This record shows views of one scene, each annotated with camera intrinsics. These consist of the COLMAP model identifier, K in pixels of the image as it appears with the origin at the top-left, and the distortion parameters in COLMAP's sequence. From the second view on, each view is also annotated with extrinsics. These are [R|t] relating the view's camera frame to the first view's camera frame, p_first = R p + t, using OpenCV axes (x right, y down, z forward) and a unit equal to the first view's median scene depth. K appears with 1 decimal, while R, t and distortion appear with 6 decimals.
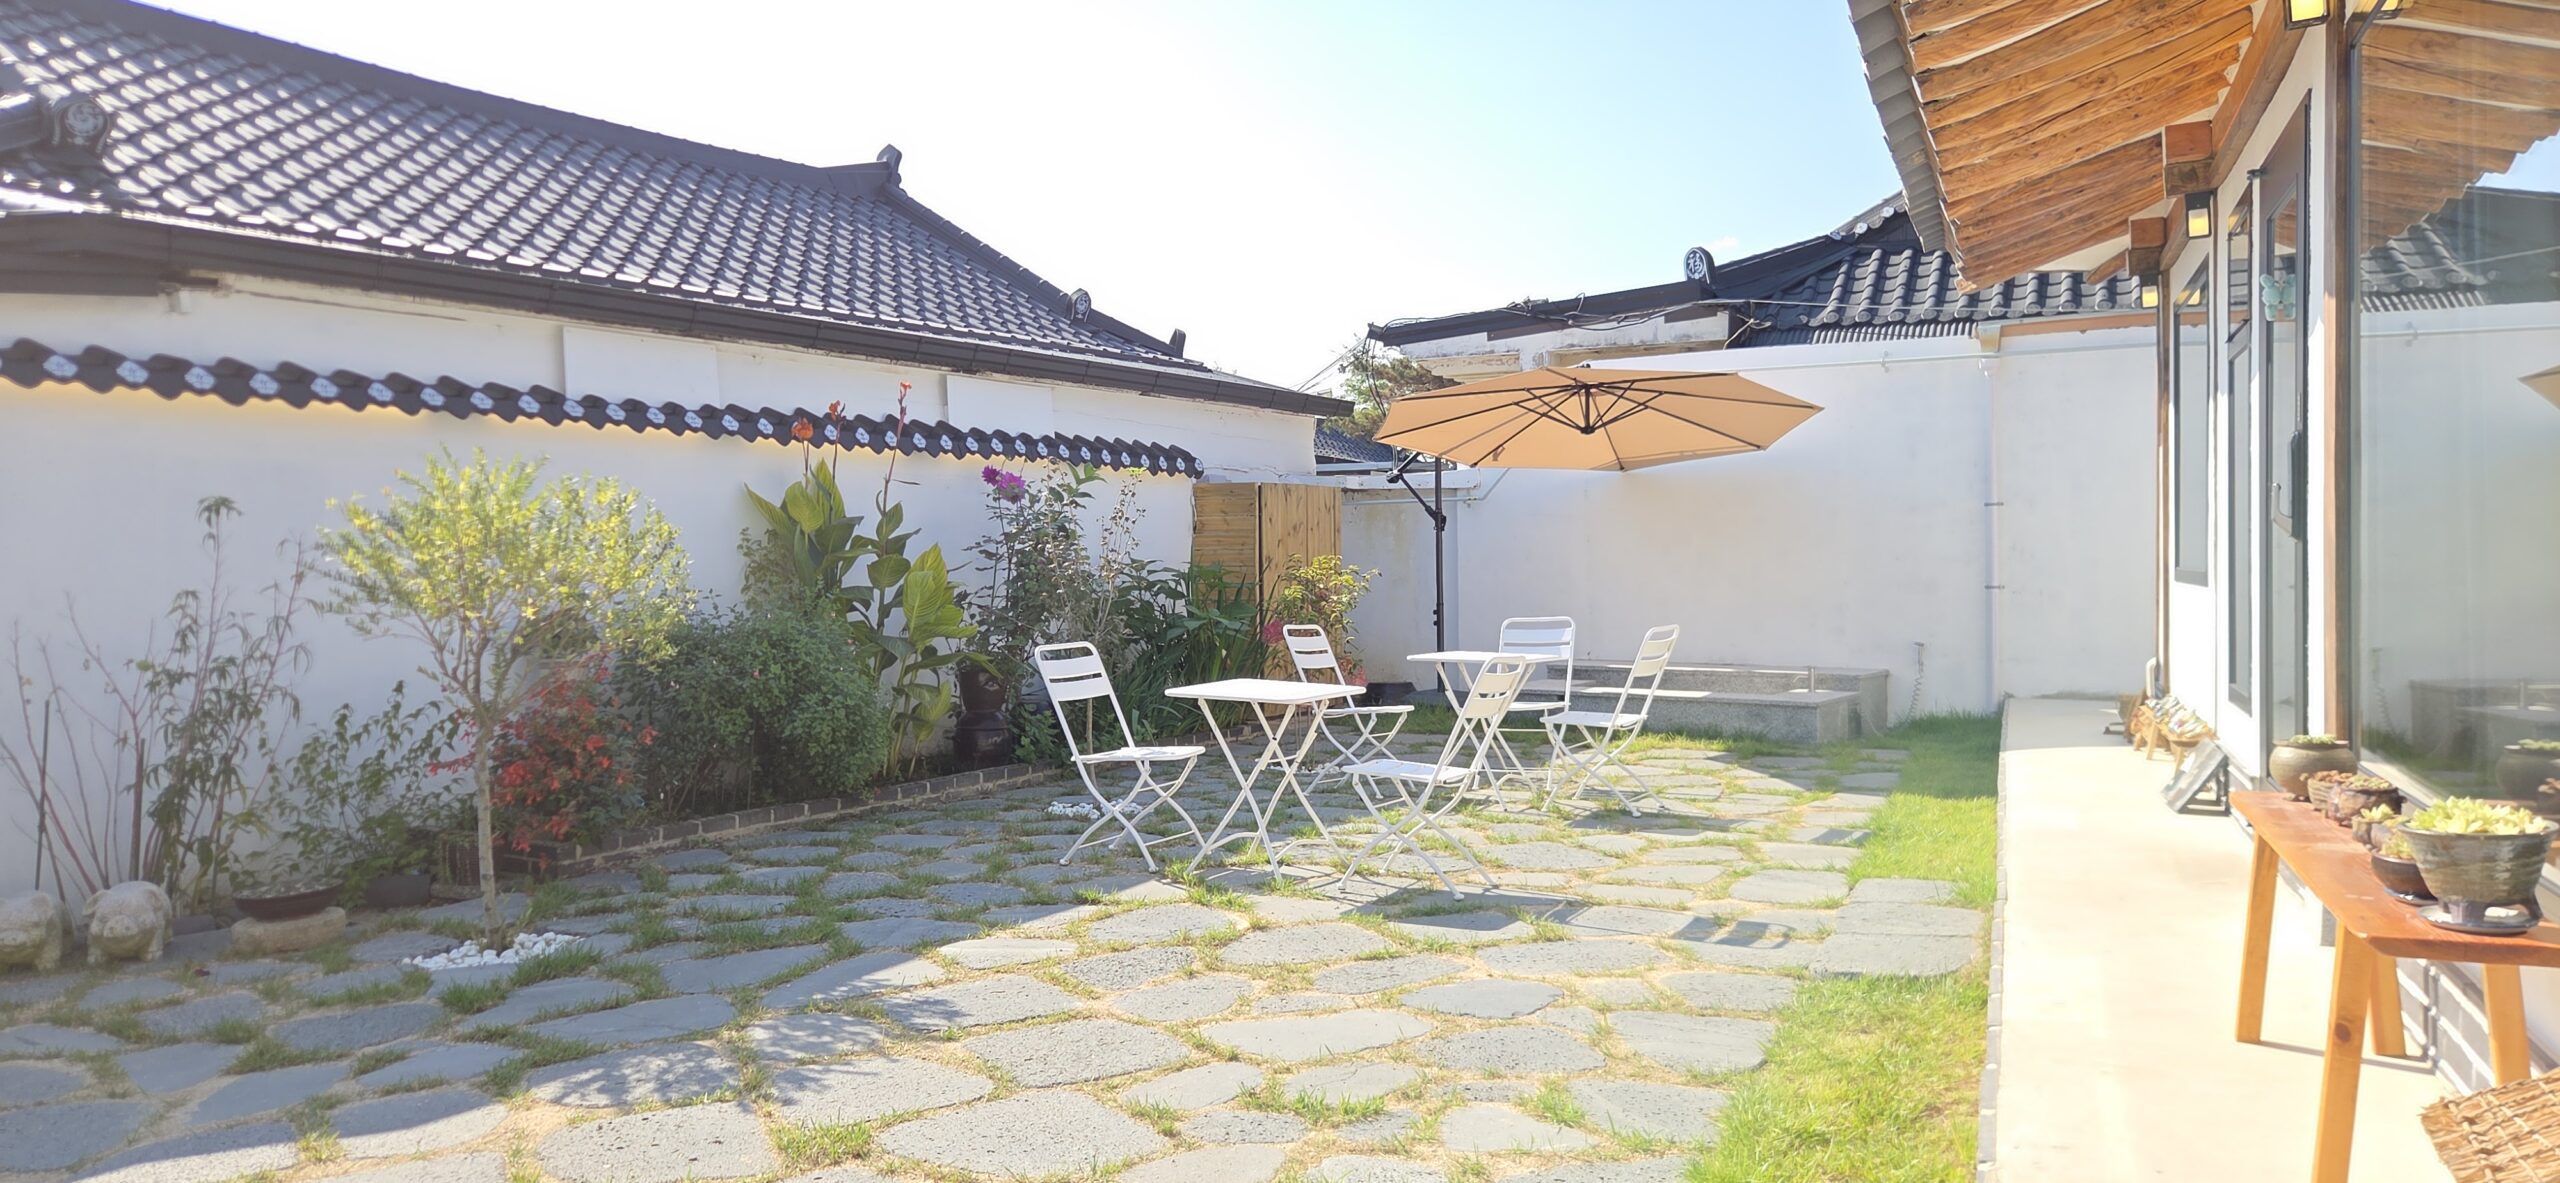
lens RADIAL K [[1719.6, 0, 1286.4], [0, 1719.6, 603.6], [0, 0, 1]] dist [0.061709, -0.041245]
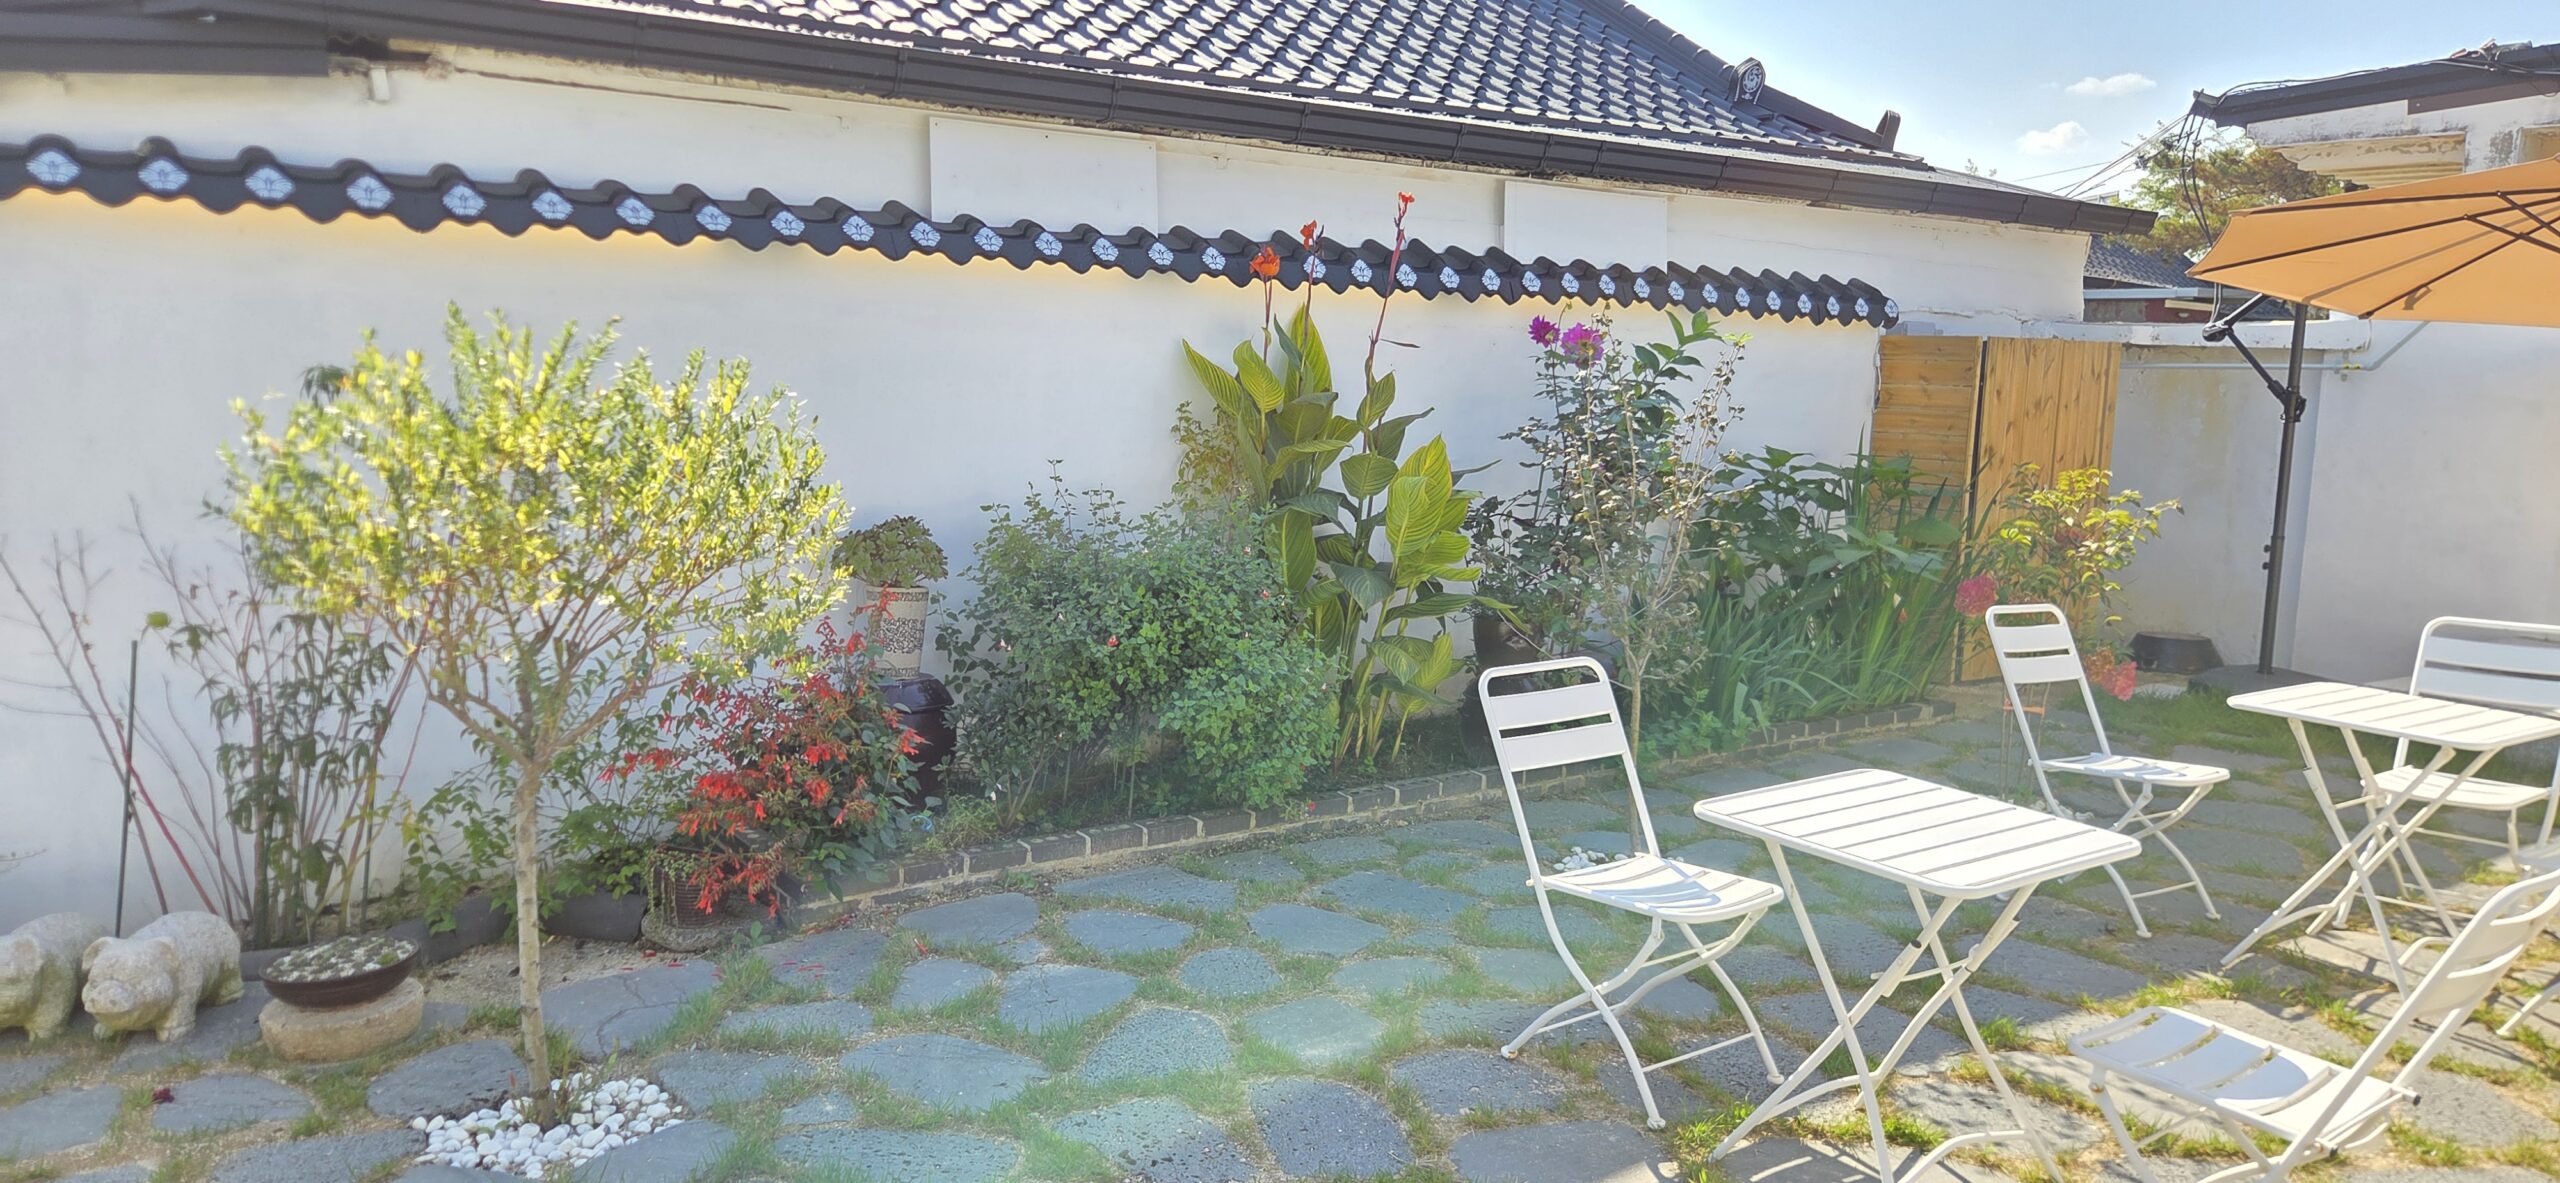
lens RADIAL K [[1719.6, 0, 1257.2], [0, 1719.6, 574.9], [0, 0, 1]] dist [0.061709, -0.041245]
pose [[0.911574, 0.086222, -0.401992, 0.007552], [-0.048390, 0.993467, 0.103354, -0.042536], [0.408277, -0.074763, 0.909791, 0.318492]]
